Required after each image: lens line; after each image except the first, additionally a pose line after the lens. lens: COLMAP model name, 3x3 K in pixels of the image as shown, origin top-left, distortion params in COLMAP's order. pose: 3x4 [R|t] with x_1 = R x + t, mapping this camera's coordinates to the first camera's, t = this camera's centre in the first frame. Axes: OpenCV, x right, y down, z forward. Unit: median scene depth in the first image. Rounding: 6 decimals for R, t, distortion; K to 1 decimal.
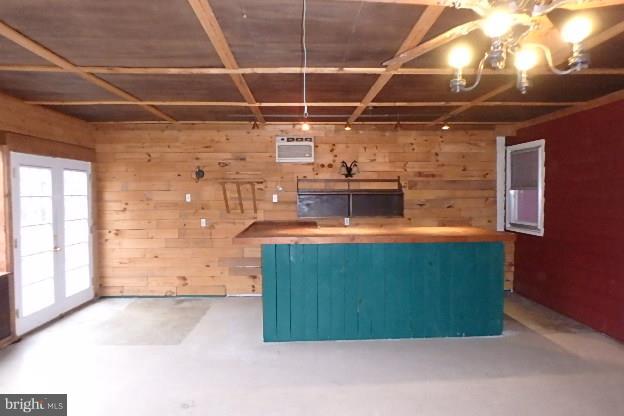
lens RADIAL K [[386.3, 0, 312.9], [0, 386.3, 205.6], [0, 0, 1]] dist [-0.021360, -0.001347]
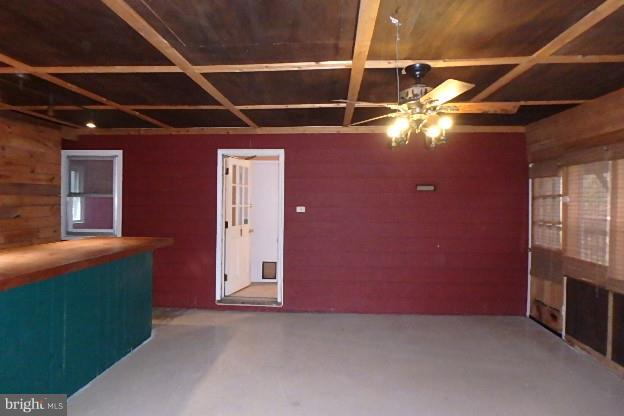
lens RADIAL K [[386.3, 0, 314.5], [0, 386.3, 207.8], [0, 0, 1]] dist [-0.021360, -0.001347]
pose [[0.093577, -0.015702, 0.995488, -0.406890], [0.013616, 0.999802, 0.014490, -0.020730], [-0.995519, 0.012198, 0.093772, 0.353373]]
